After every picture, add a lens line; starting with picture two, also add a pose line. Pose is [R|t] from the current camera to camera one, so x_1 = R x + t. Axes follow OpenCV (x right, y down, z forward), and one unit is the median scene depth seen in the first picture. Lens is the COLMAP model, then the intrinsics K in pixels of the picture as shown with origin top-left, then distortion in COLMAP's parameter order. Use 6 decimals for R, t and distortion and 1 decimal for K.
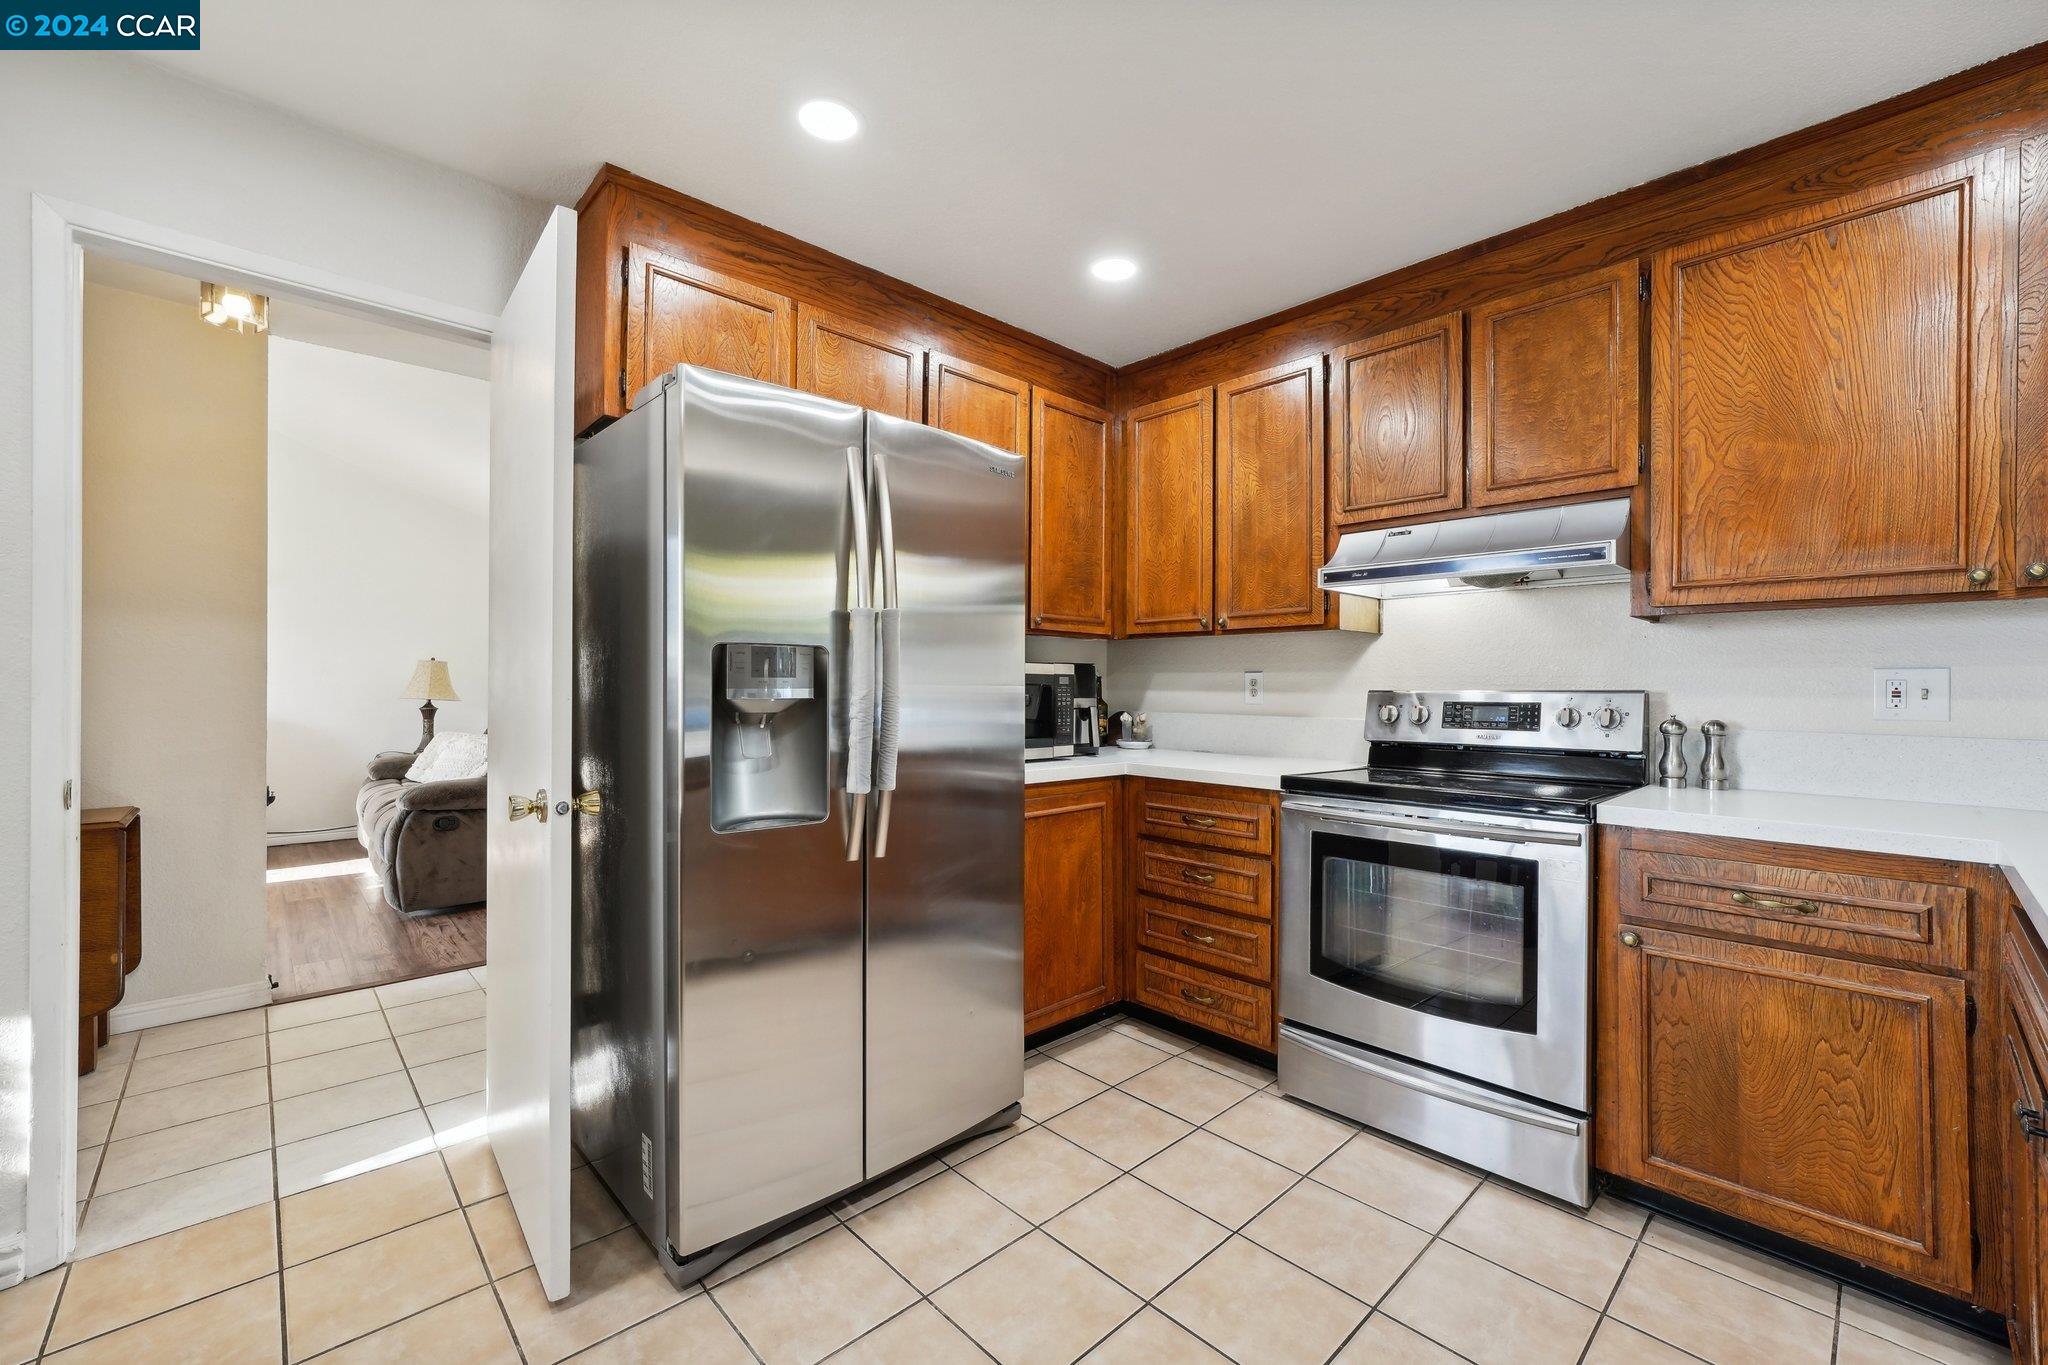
lens RADIAL K [[836.3, 0, 1025.9], [0, 836.3, 689.3], [0, 0, 1]] dist [-0.003836, -0.000230]
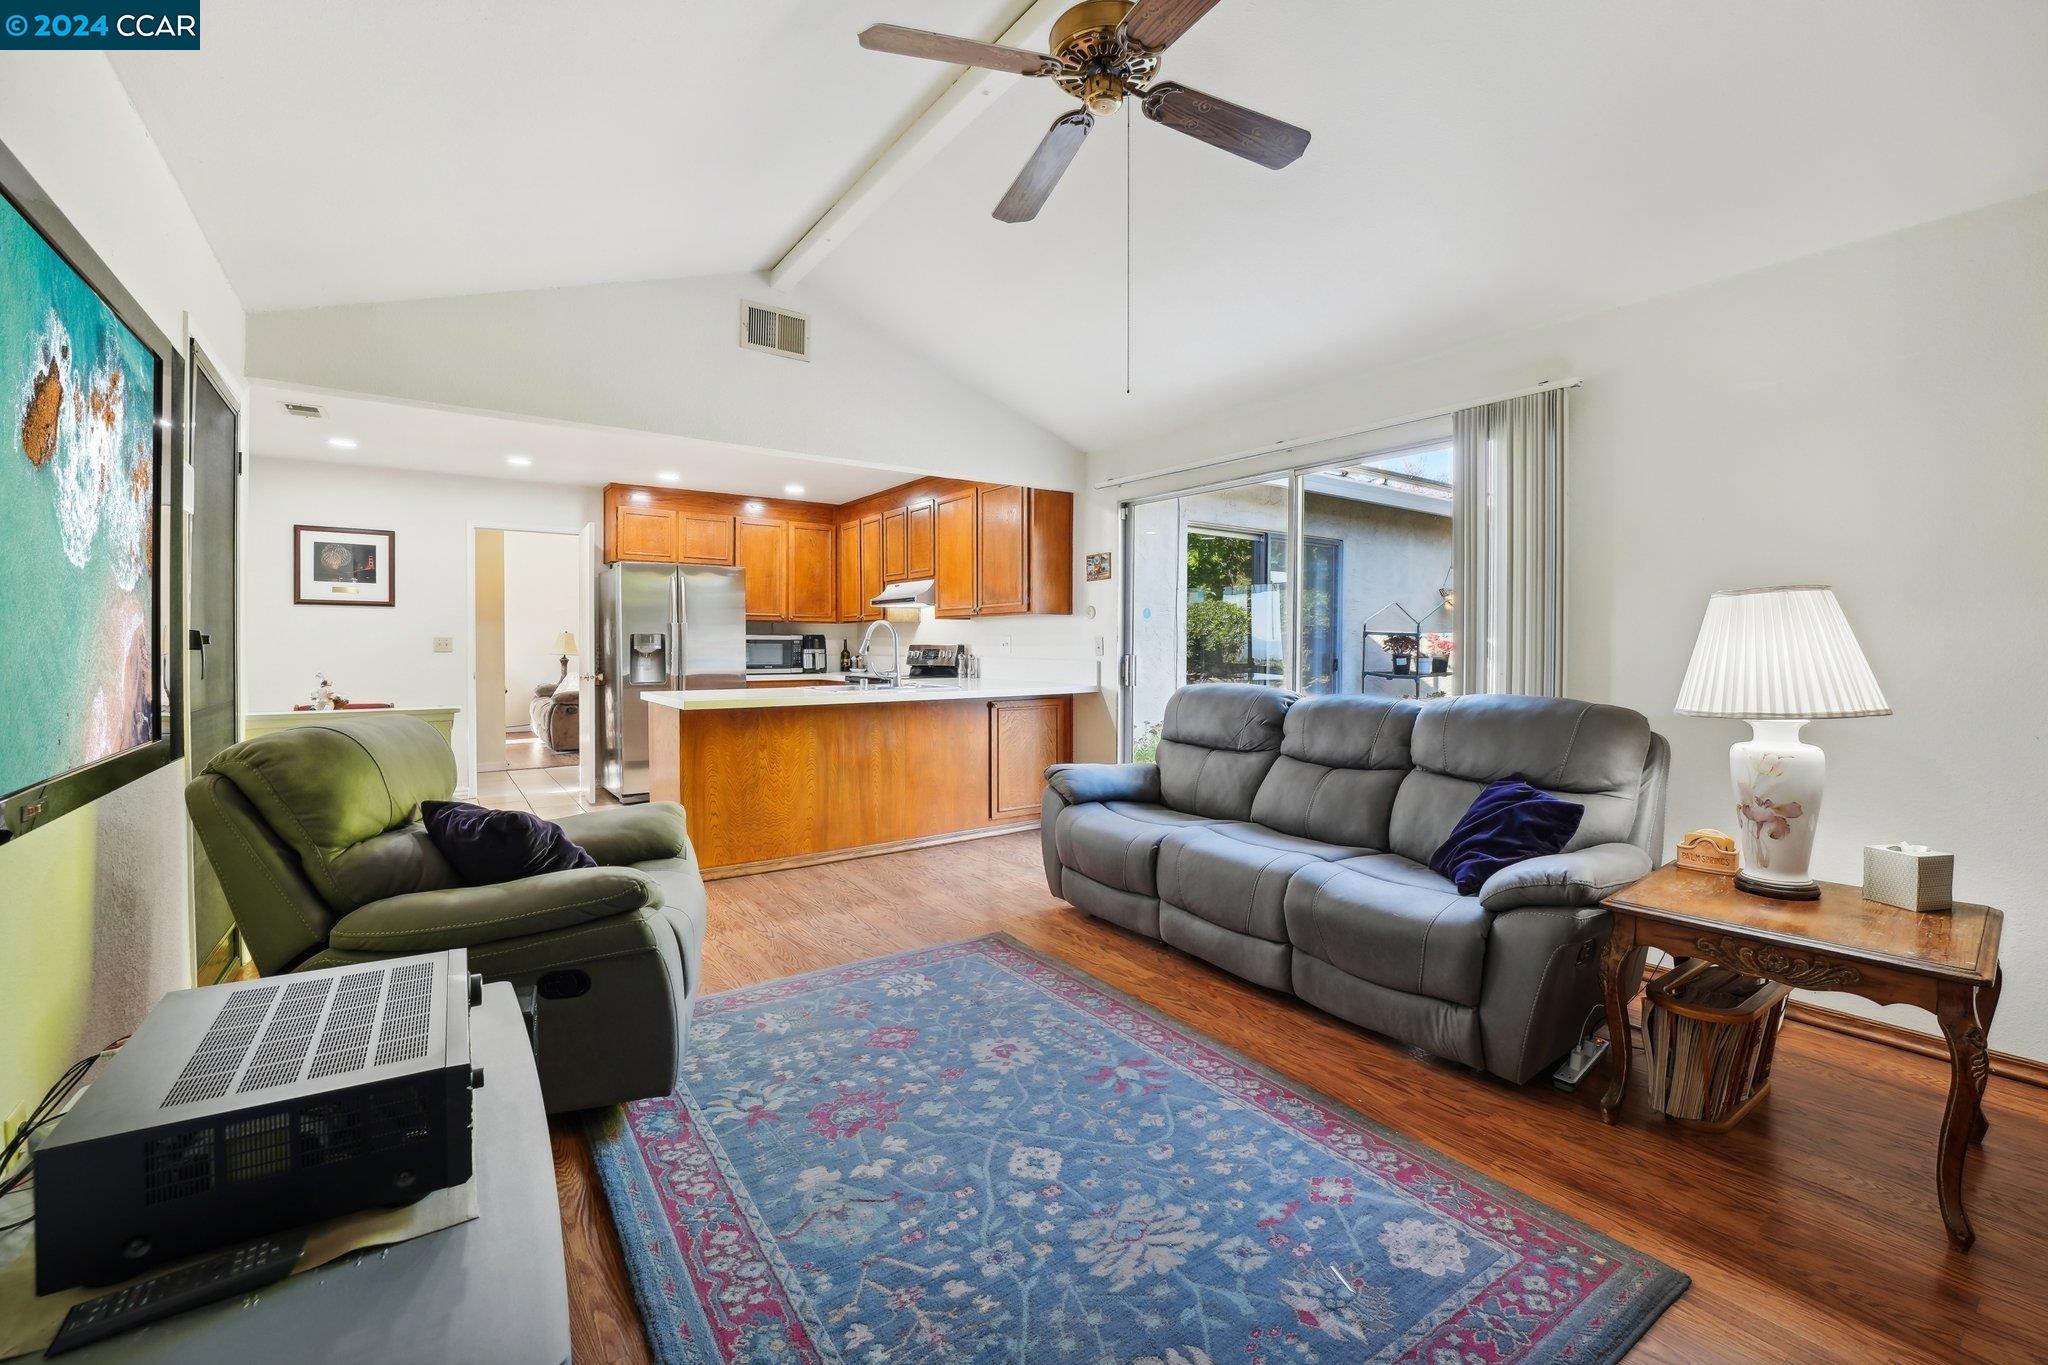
lens RADIAL K [[832.4, 0, 1018.8], [0, 832.4, 647.8], [0, 0, 1]] dist [-0.020362, -0.000043]
pose [[0.992333, -0.008351, -0.123311, 1.165721], [0.008171, 0.999965, -0.001971, 0.019015], [0.123323, 0.000948, 0.992366, -1.588768]]
